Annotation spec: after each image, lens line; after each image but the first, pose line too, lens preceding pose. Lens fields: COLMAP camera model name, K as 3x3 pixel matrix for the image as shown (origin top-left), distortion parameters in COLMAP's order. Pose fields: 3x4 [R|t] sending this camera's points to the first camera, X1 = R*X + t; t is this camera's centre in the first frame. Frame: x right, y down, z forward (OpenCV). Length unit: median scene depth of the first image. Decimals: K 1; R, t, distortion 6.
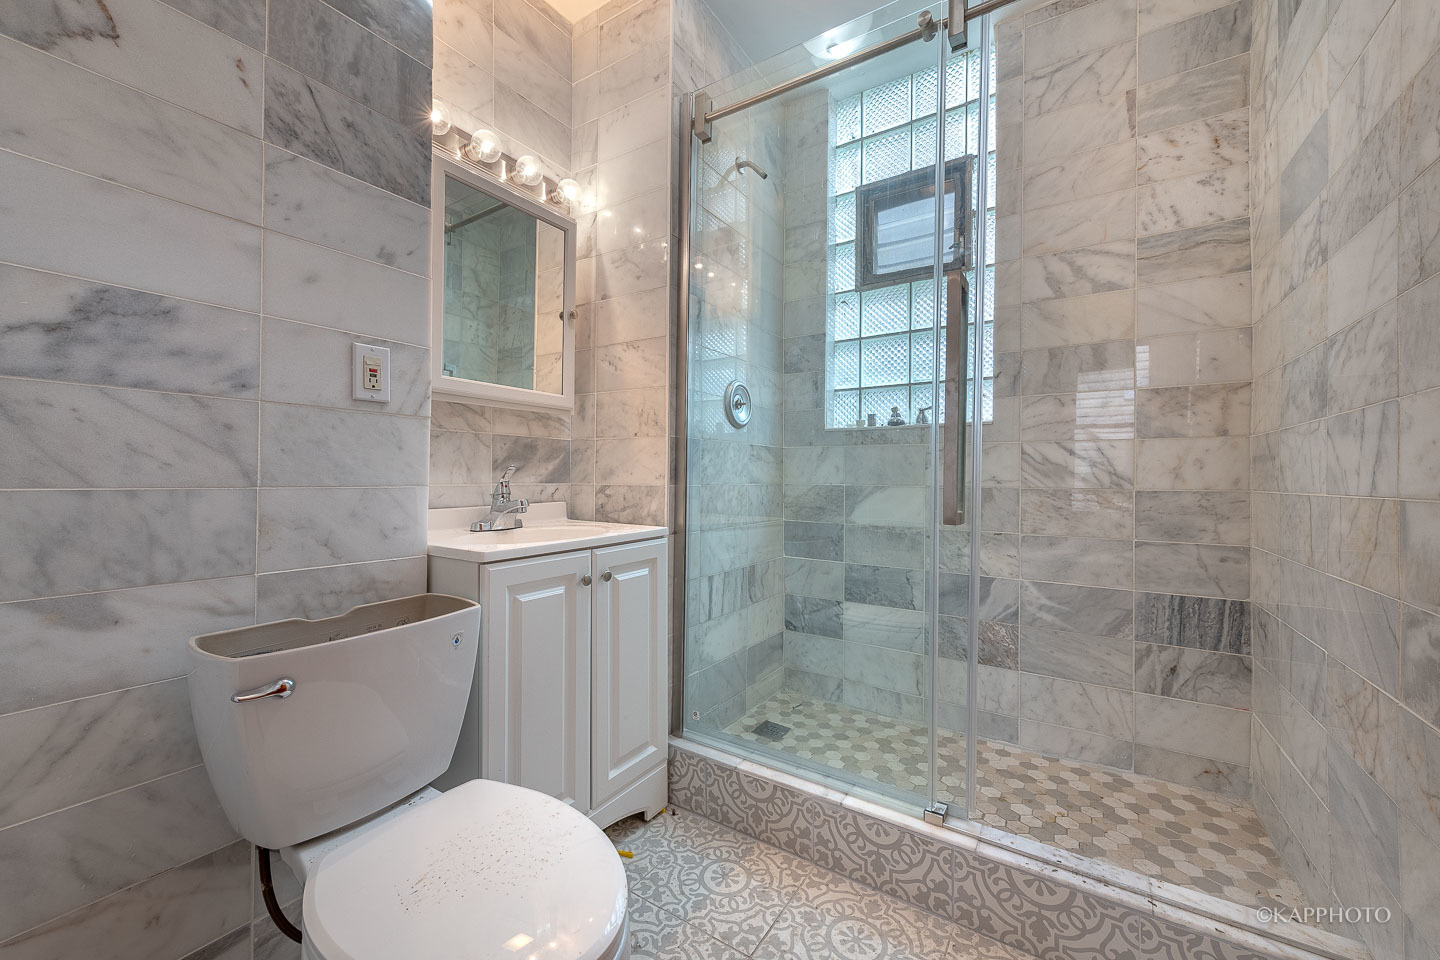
lens RADIAL K [[574.6, 0, 716.8], [0, 574.6, 473.5], [0, 0, 1]] dist [0.015704, -0.004087]
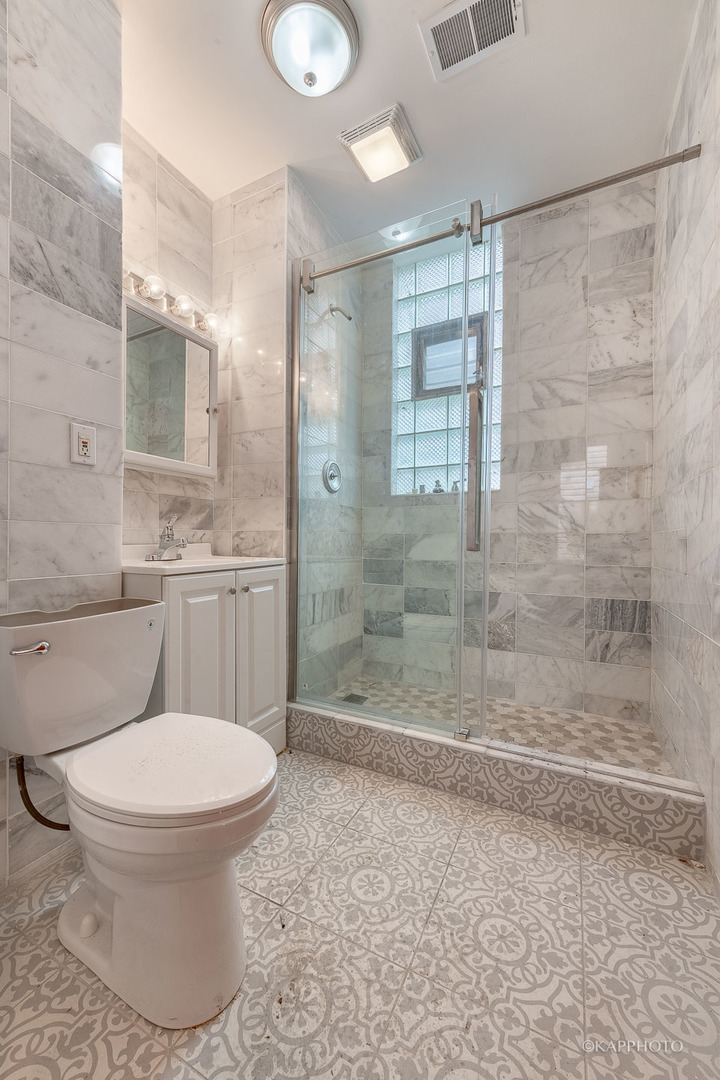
lens RADIAL K [[430.9, 0, 355.0], [0, 430.9, 542.7], [0, 0, 1]] dist [0.015704, -0.004087]
pose [[0.994162, -0.003110, 0.107850, -0.027851], [0.001794, 0.999923, 0.012297, 0.040622], [-0.107880, -0.012031, 0.994091, -0.104277]]
